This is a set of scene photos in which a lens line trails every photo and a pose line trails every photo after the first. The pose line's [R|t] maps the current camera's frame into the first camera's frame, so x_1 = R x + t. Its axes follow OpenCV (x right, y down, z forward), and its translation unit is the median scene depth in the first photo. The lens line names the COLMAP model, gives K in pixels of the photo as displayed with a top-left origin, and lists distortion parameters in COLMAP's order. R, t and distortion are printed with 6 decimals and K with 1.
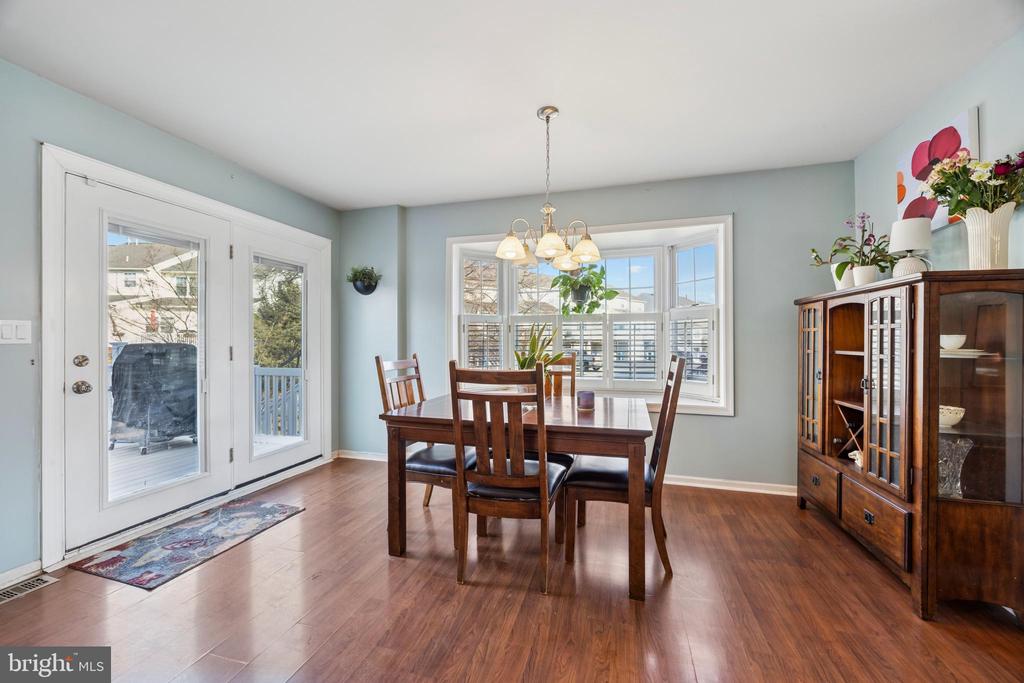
lens RADIAL K [[393.3, 0, 510.7], [0, 393.3, 342.0], [0, 0, 1]] dist [-0.003215, -0.000257]
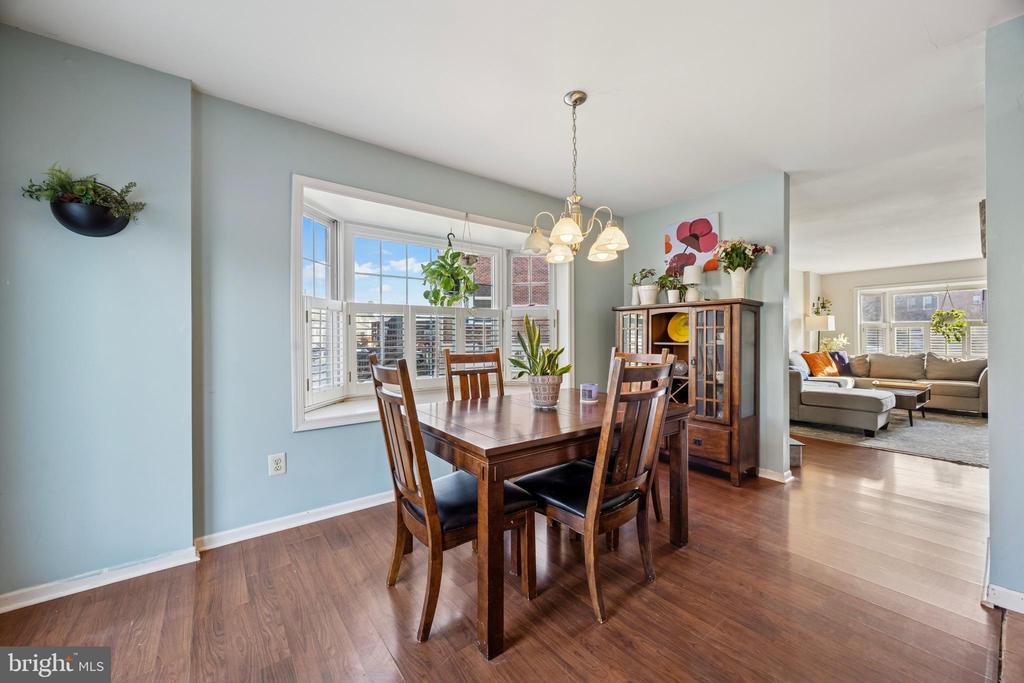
lens RADIAL K [[393.3, 0, 510.9], [0, 393.3, 339.1], [0, 0, 1]] dist [-0.003215, -0.000257]
pose [[0.595229, -0.003682, 0.803548, -0.756271], [-0.000632, 0.999987, 0.005051, 0.001192], [-0.803556, -0.003514, 0.595219, 0.539144]]
